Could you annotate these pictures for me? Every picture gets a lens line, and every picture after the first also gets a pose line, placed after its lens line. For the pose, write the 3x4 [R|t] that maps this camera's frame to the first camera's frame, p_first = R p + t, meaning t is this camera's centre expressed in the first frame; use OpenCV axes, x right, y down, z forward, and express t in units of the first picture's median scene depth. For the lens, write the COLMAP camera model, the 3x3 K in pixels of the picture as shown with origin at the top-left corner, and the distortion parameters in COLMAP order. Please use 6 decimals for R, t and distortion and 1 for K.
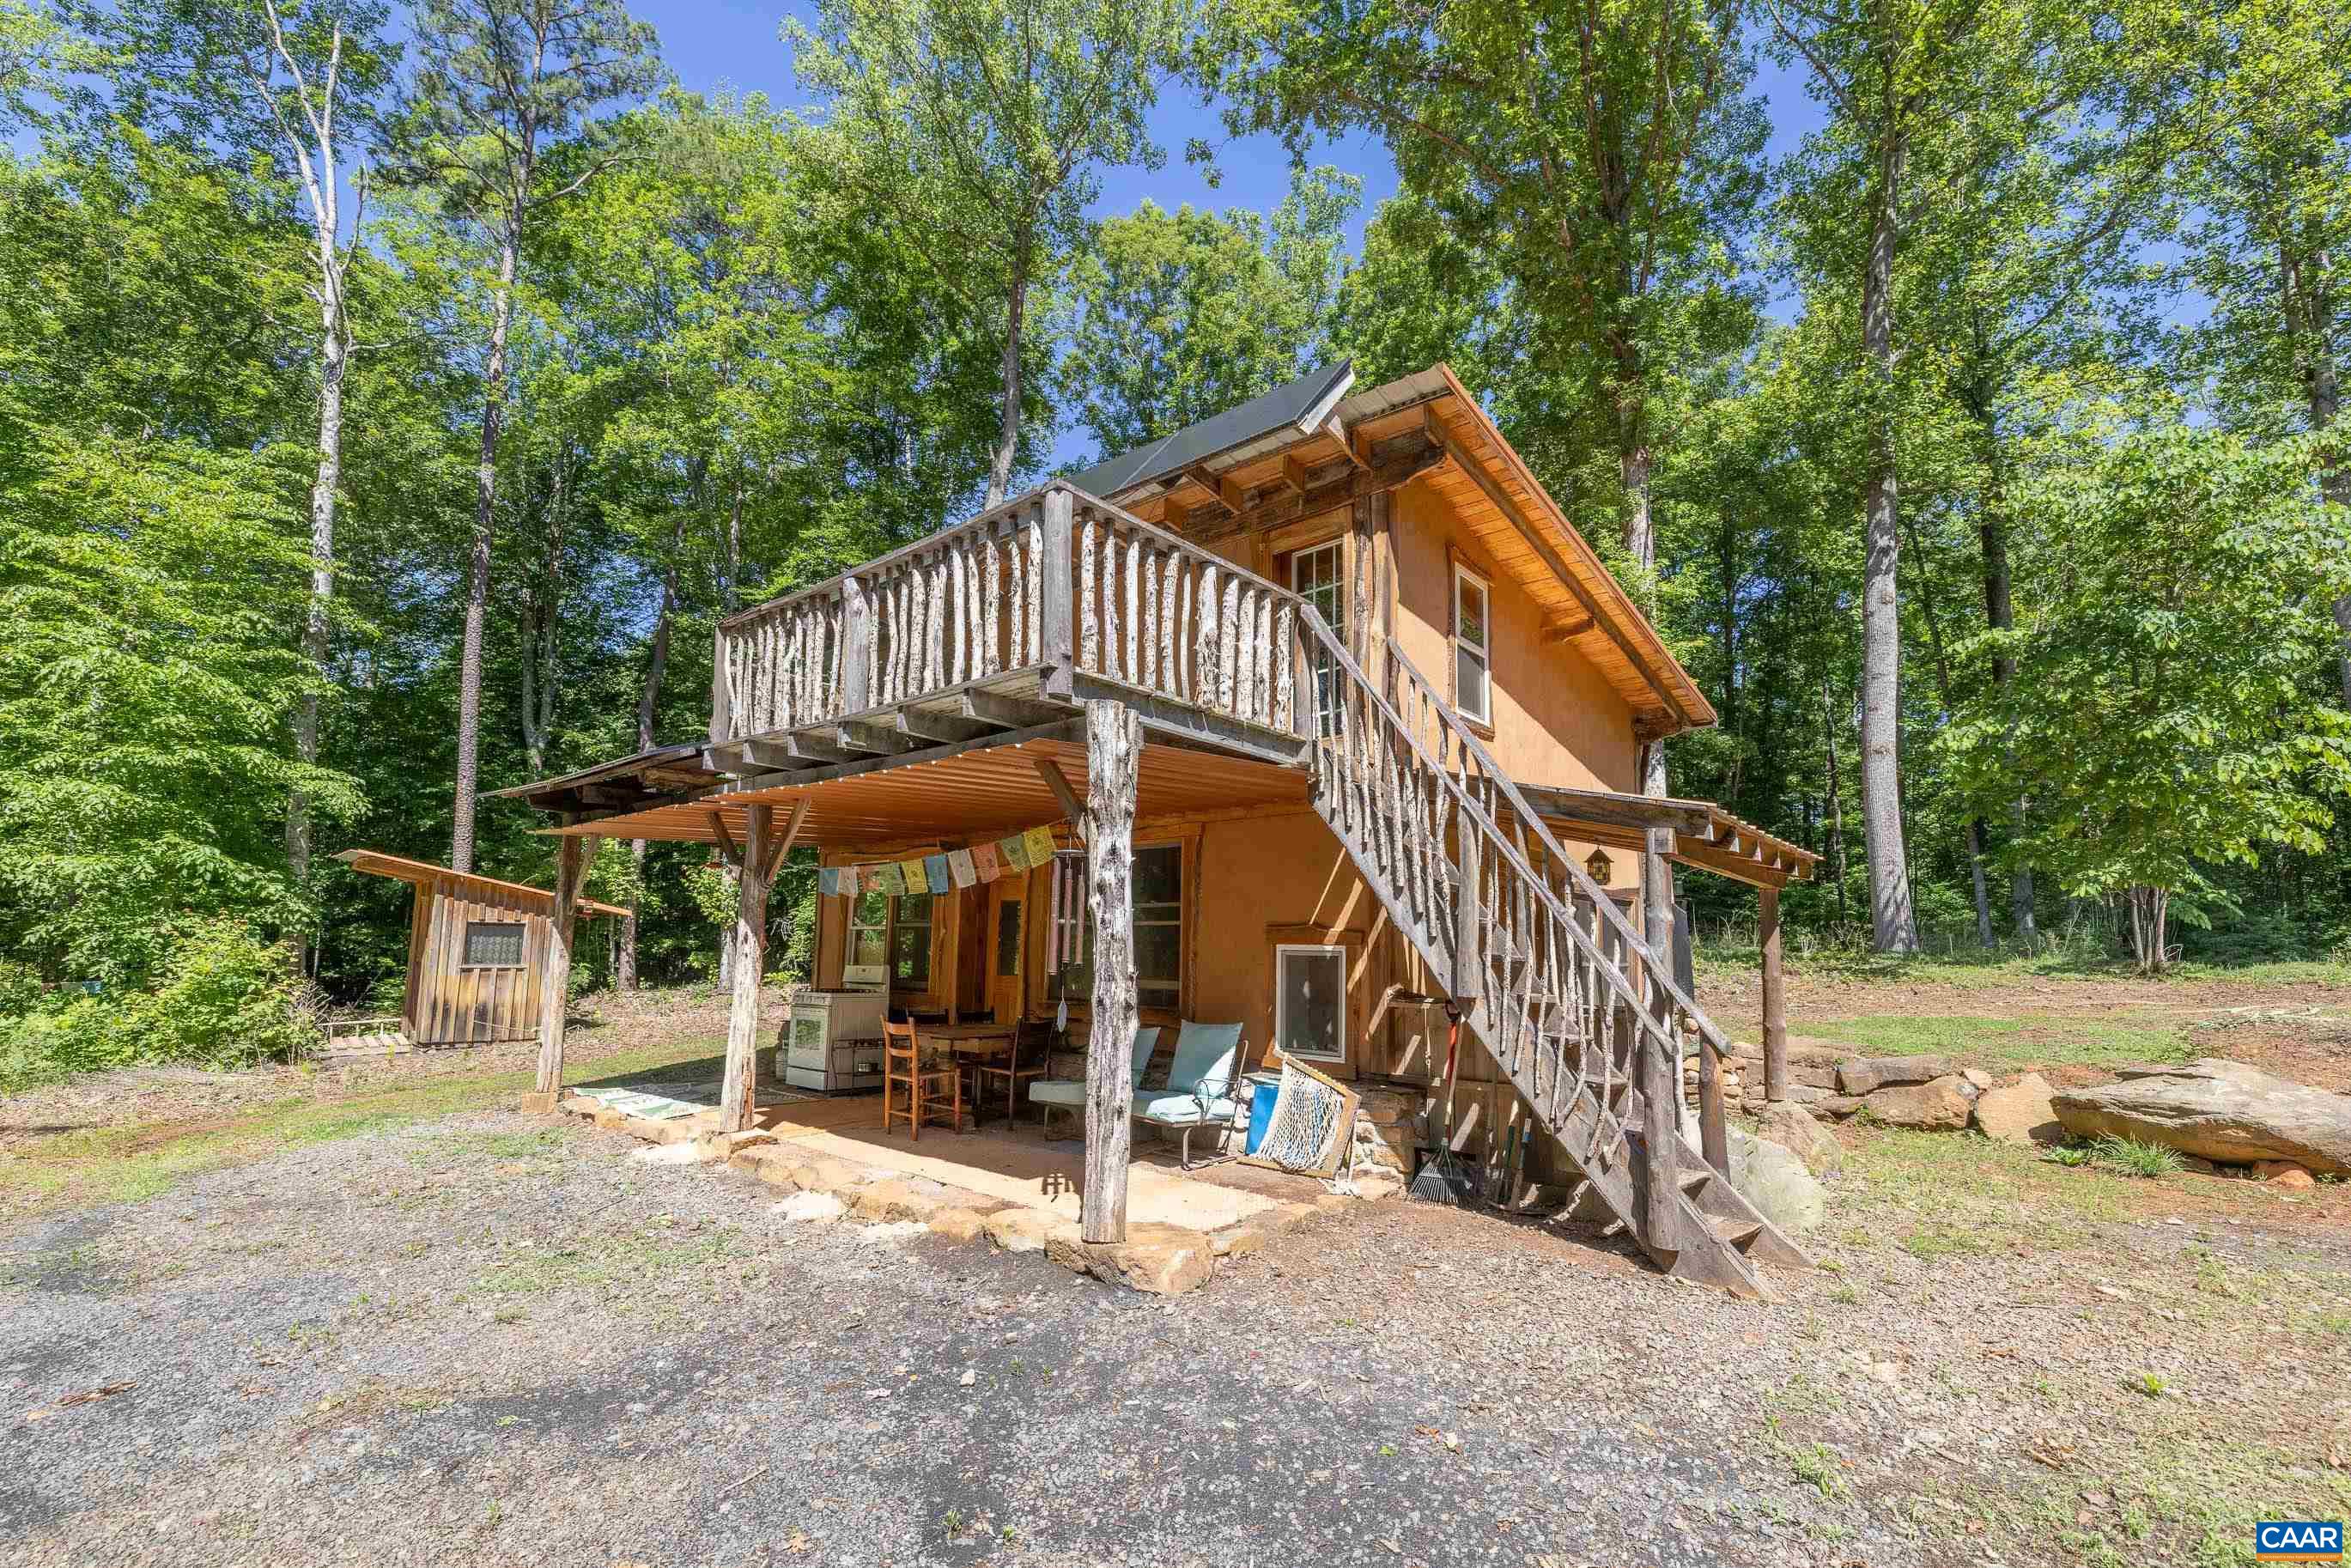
lens RADIAL K [[1017.2, 0, 1175.5], [0, 1017.2, 784.0], [0, 0, 1]] dist [-0.000730, -0.000359]
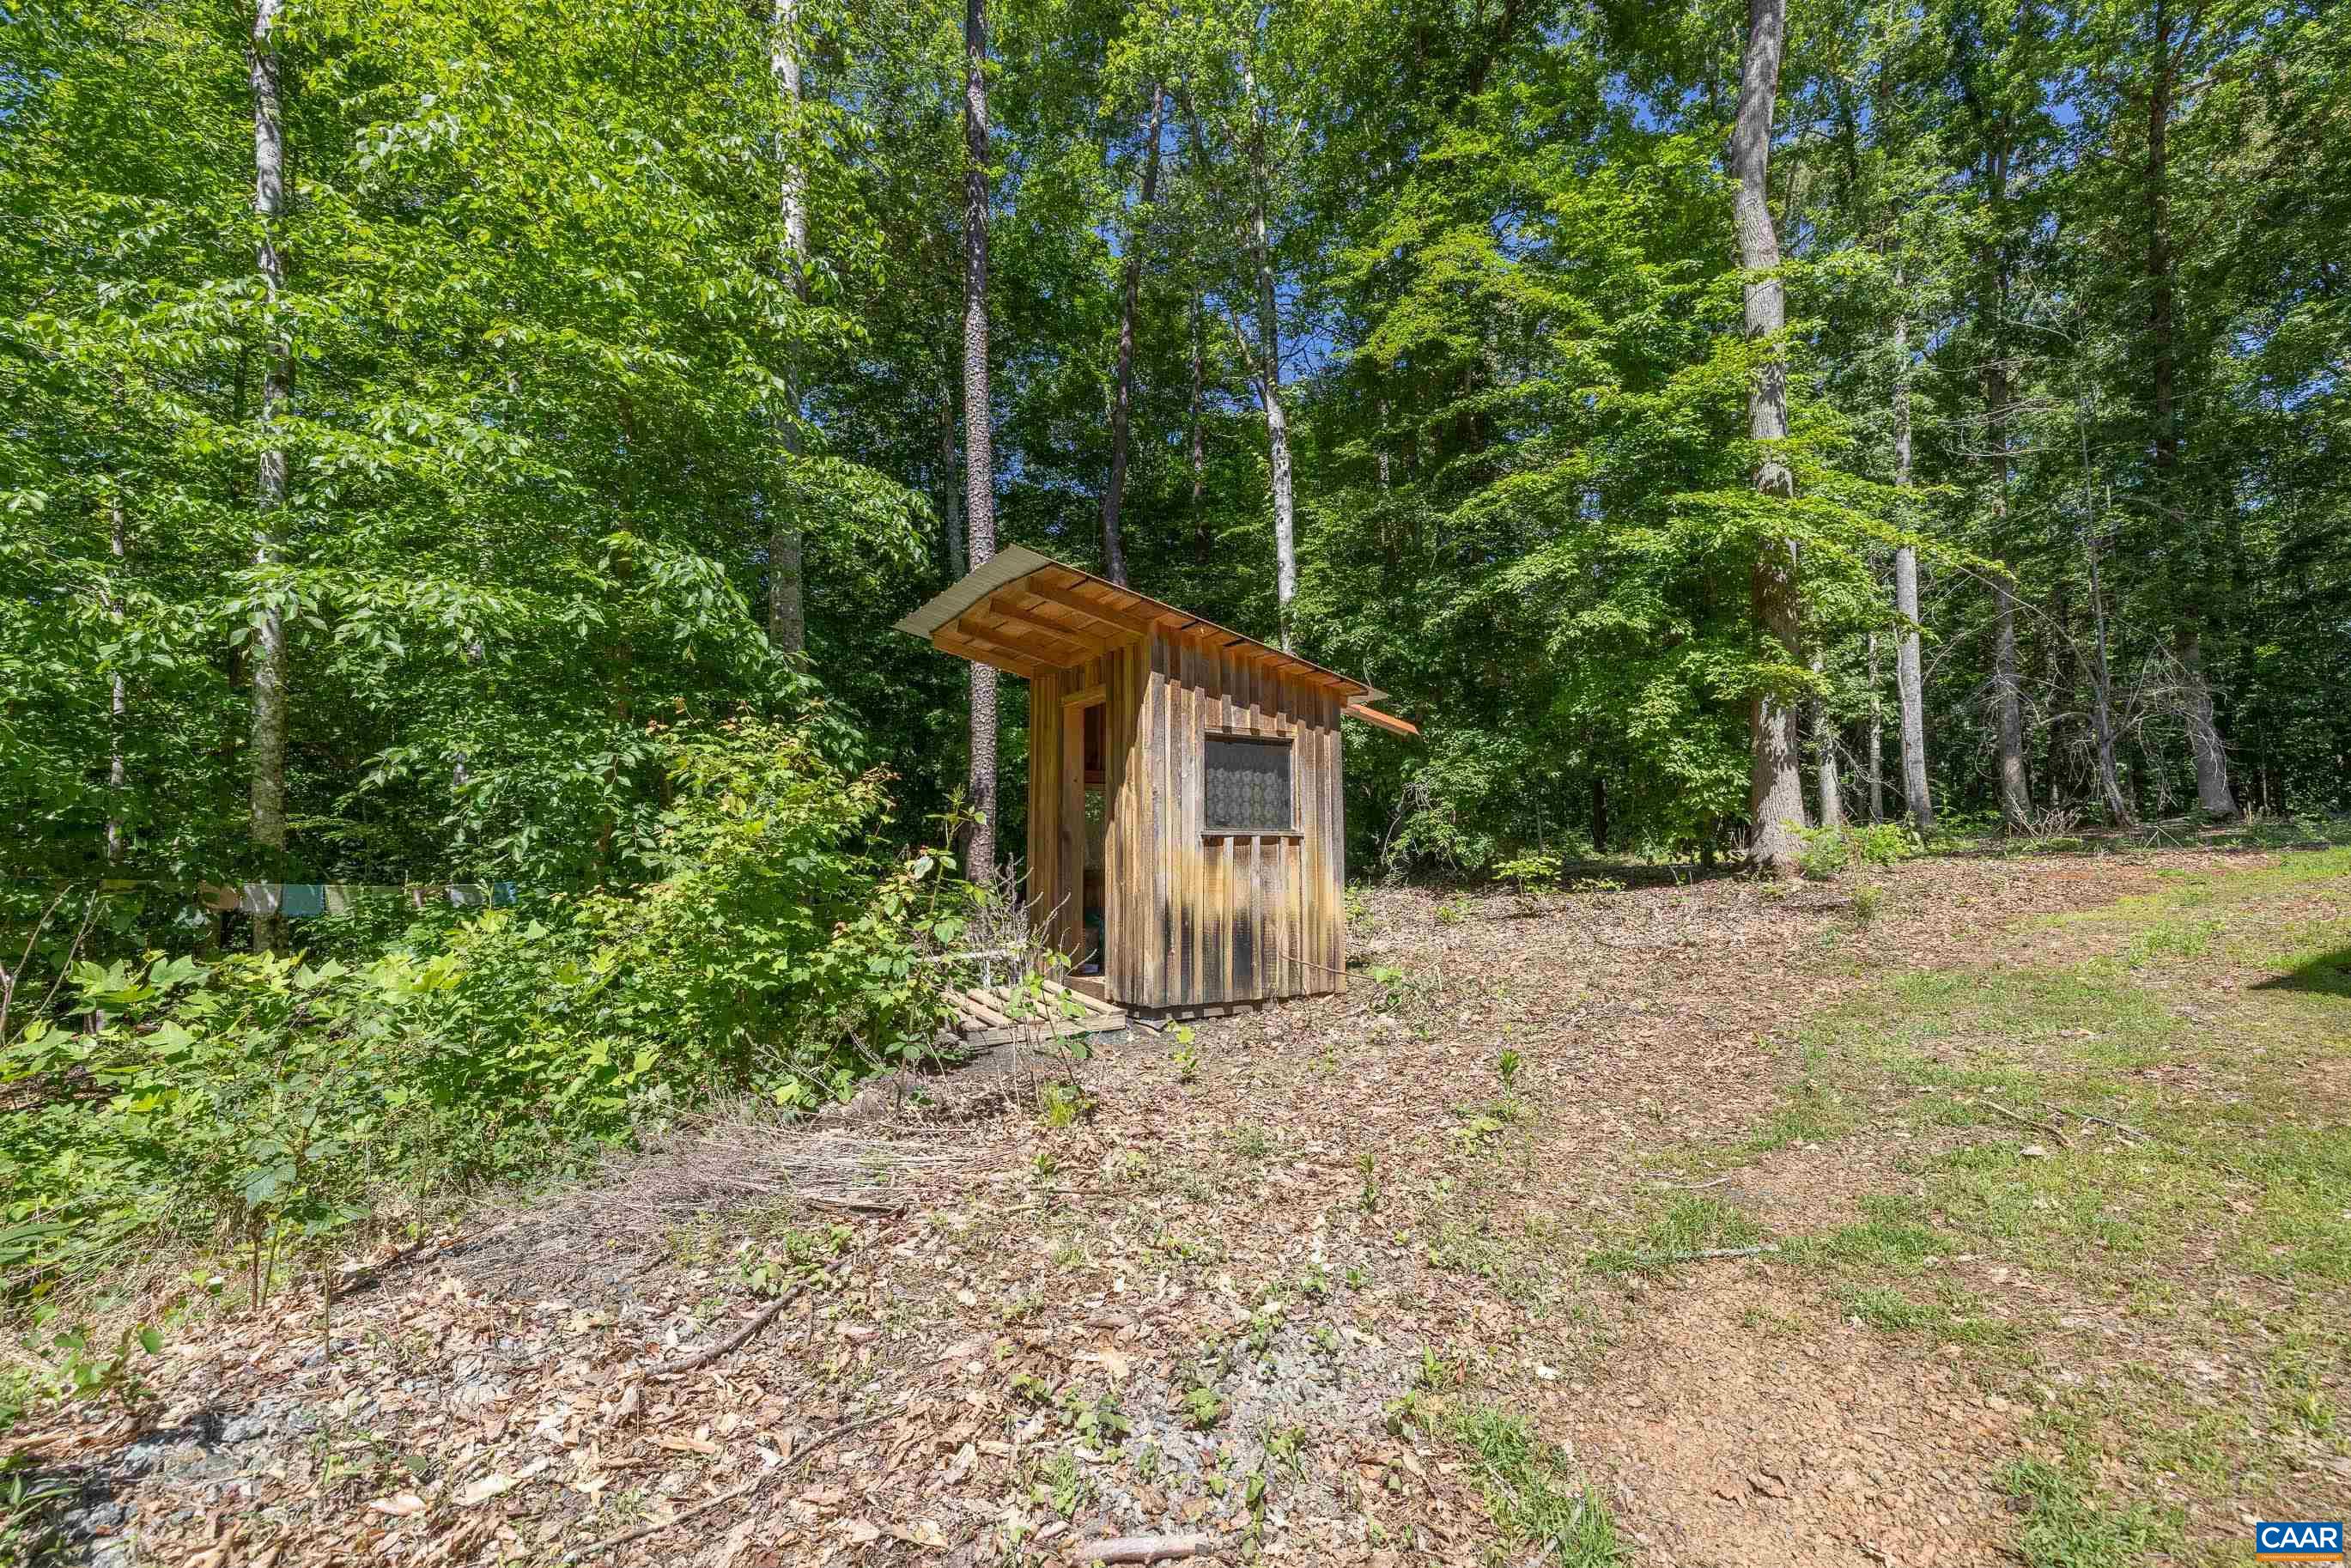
lens RADIAL K [[993.8, 0, 1182.5], [0, 993.8, 781.0], [0, 0, 1]] dist [0.002091, -0.000556]
pose [[0.974713, -0.046023, -0.218671, -0.668796], [0.060630, 0.996321, 0.060561, 0.141378], [0.215079, -0.072288, 0.973918, 0.632612]]
